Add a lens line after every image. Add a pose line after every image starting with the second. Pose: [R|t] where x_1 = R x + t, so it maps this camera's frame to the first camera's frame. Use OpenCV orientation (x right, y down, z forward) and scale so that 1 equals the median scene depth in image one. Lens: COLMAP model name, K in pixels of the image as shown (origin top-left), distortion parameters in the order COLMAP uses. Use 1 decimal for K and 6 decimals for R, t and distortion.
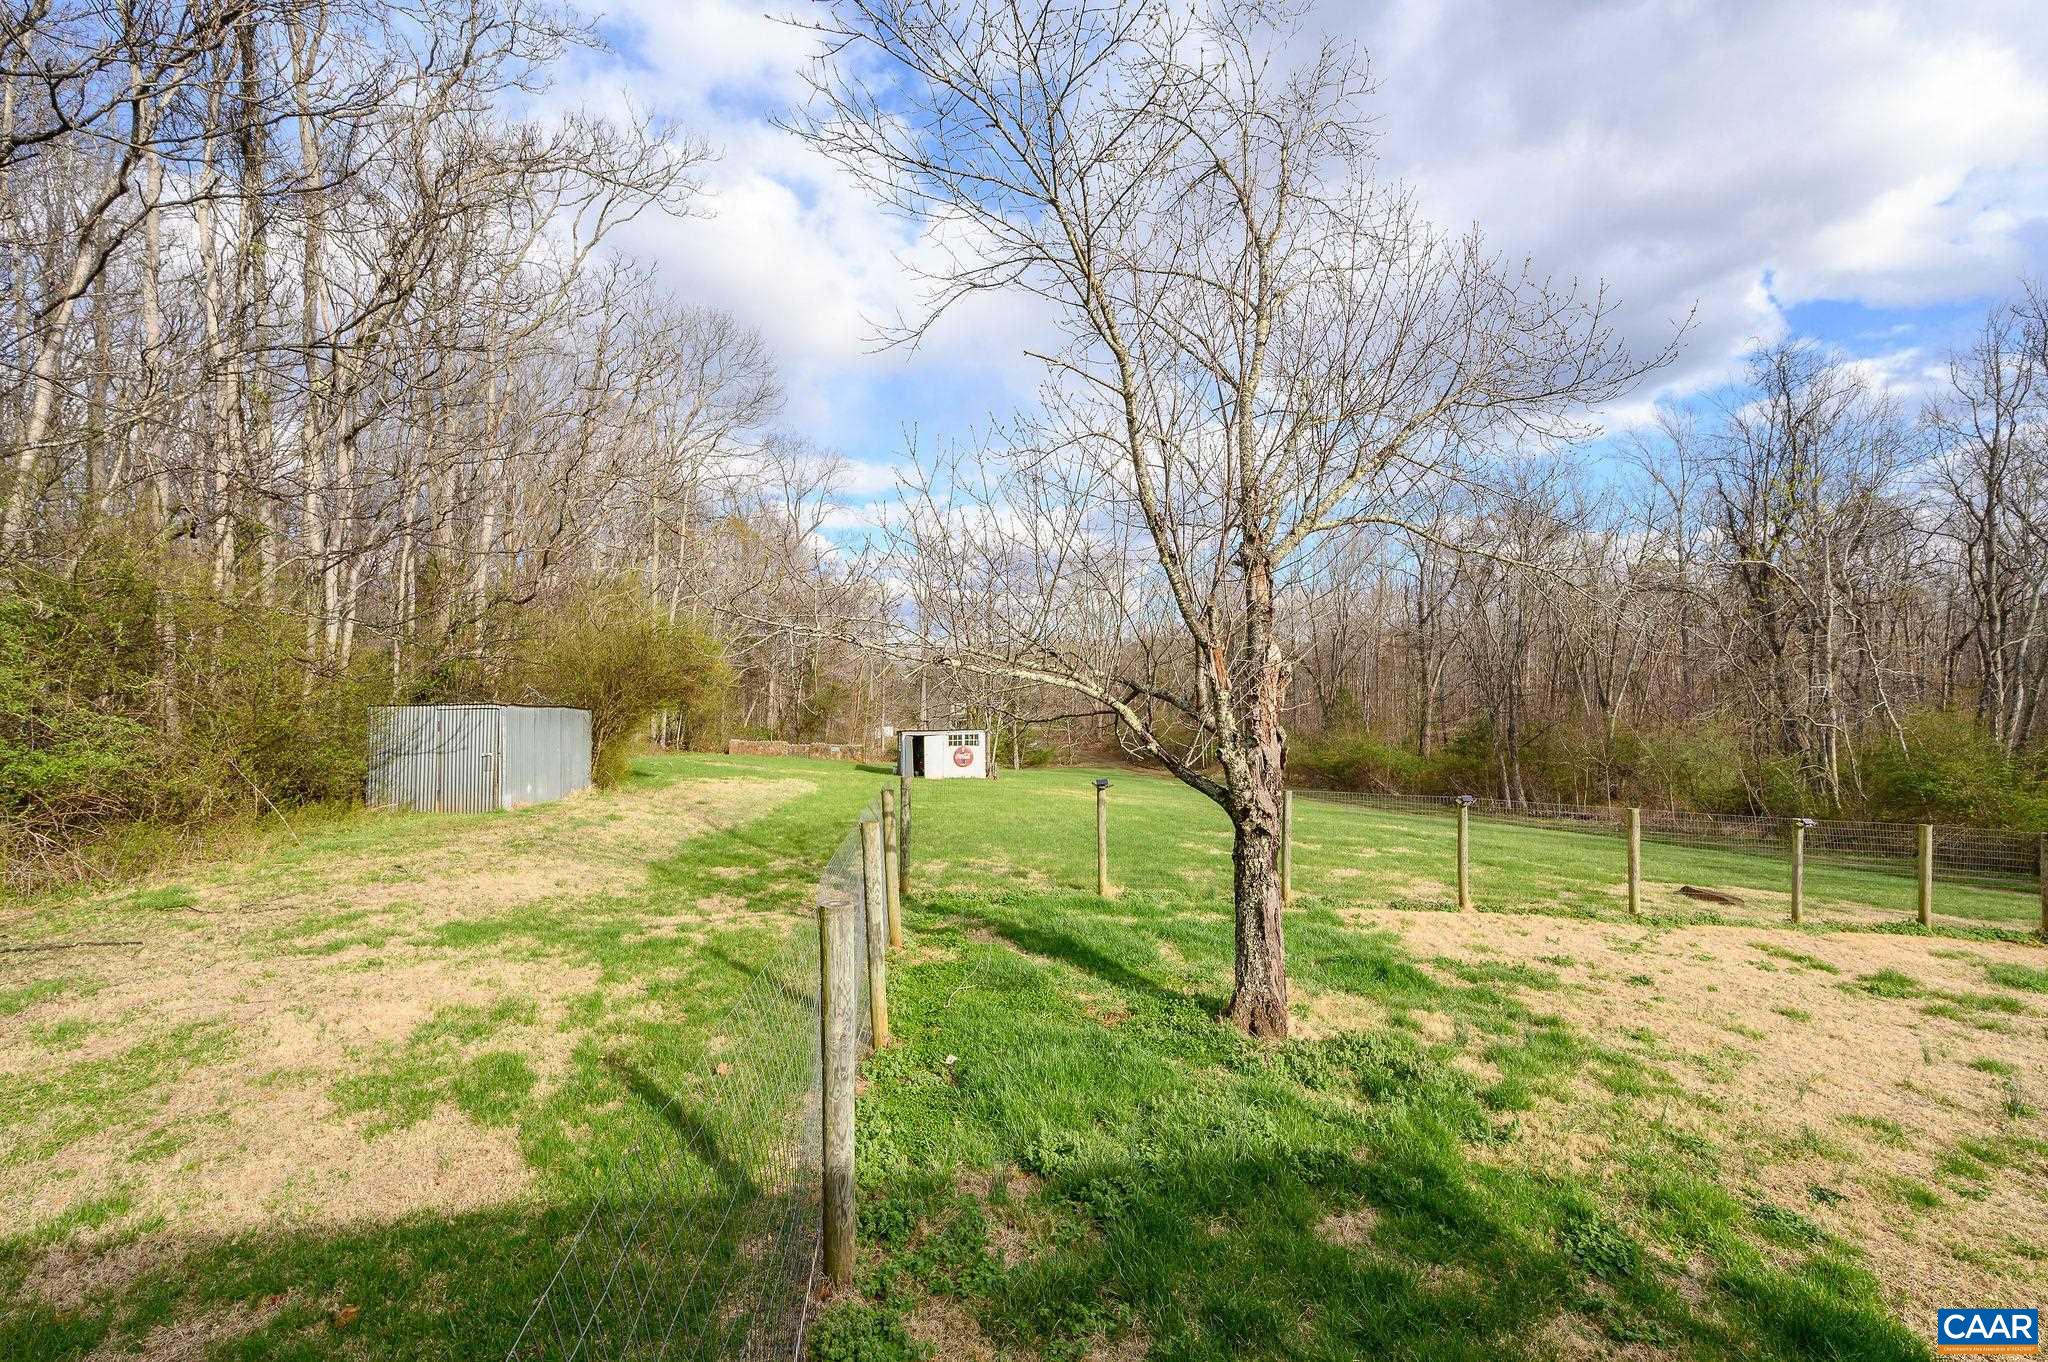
lens RADIAL K [[850.0, 0, 1042.1], [0, 850.0, 681.2], [0, 0, 1]] dist [-0.001147, -0.000003]
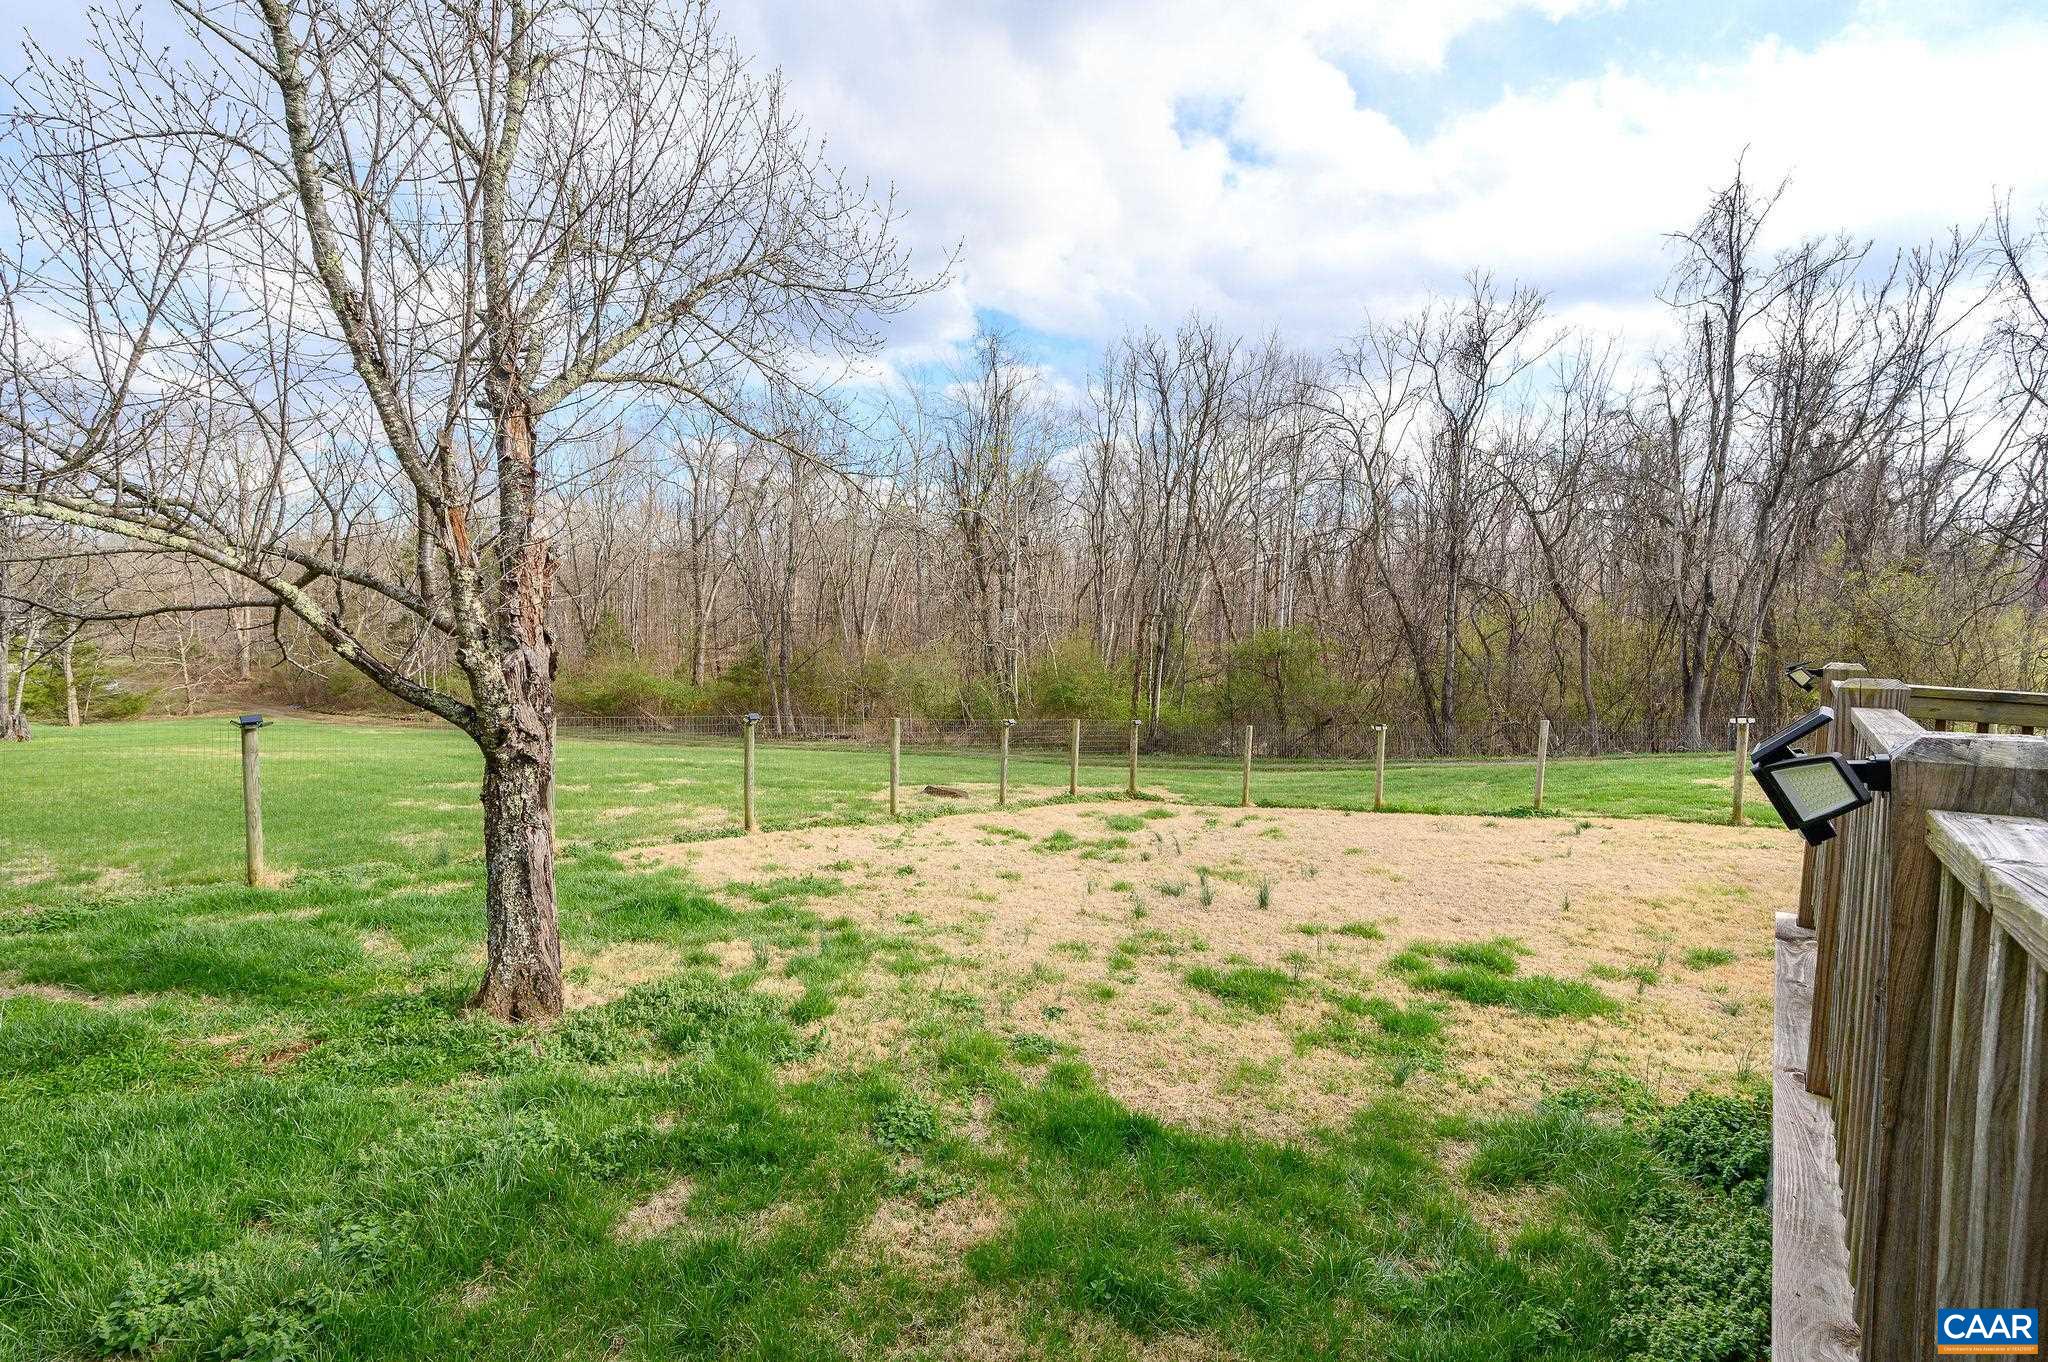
lens RADIAL K [[907.0, 0, 1024.0], [0, 907.0, 681.0], [0, 0, 1]] dist [-0.002207, 0.000590]
pose [[0.712561, -0.024363, 0.701187, 0.006995], [-0.025090, 0.997873, 0.060168, 0.041697], [-0.701161, -0.060466, 0.710434, 0.097463]]
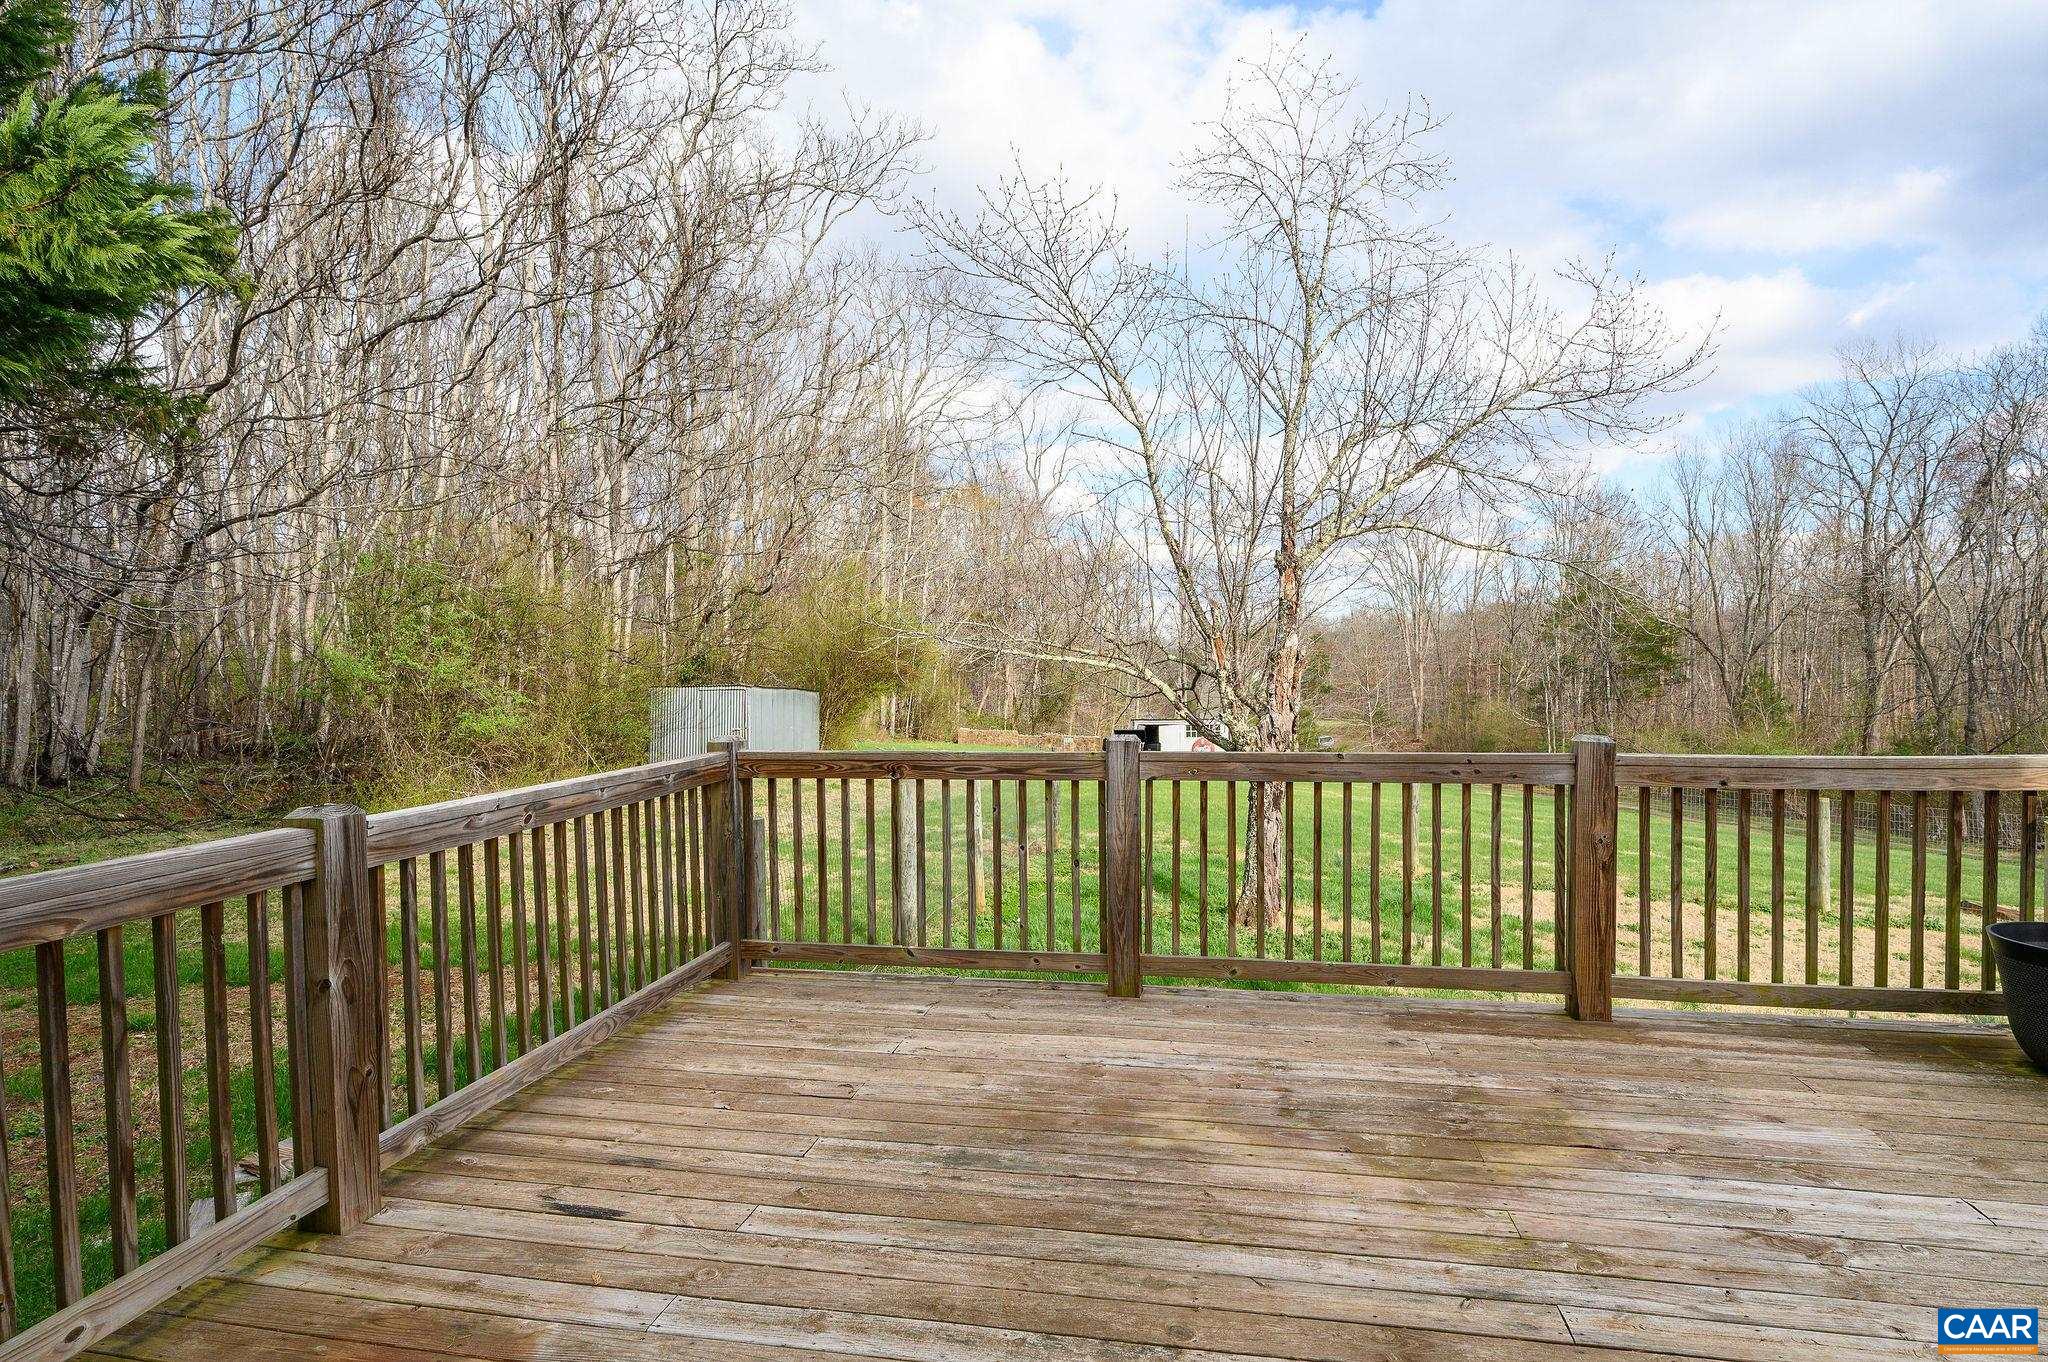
lens RADIAL K [[1045.6, 0, 1024.0], [0, 1045.6, 681.0], [0, 0, 1]] dist [-0.001656, -0.000250]
pose [[0.954379, 0.000206, -0.298597, 0.346664], [0.004621, 0.999870, 0.015457, 0.001360], [0.298562, -0.016132, 0.954254, -0.574535]]
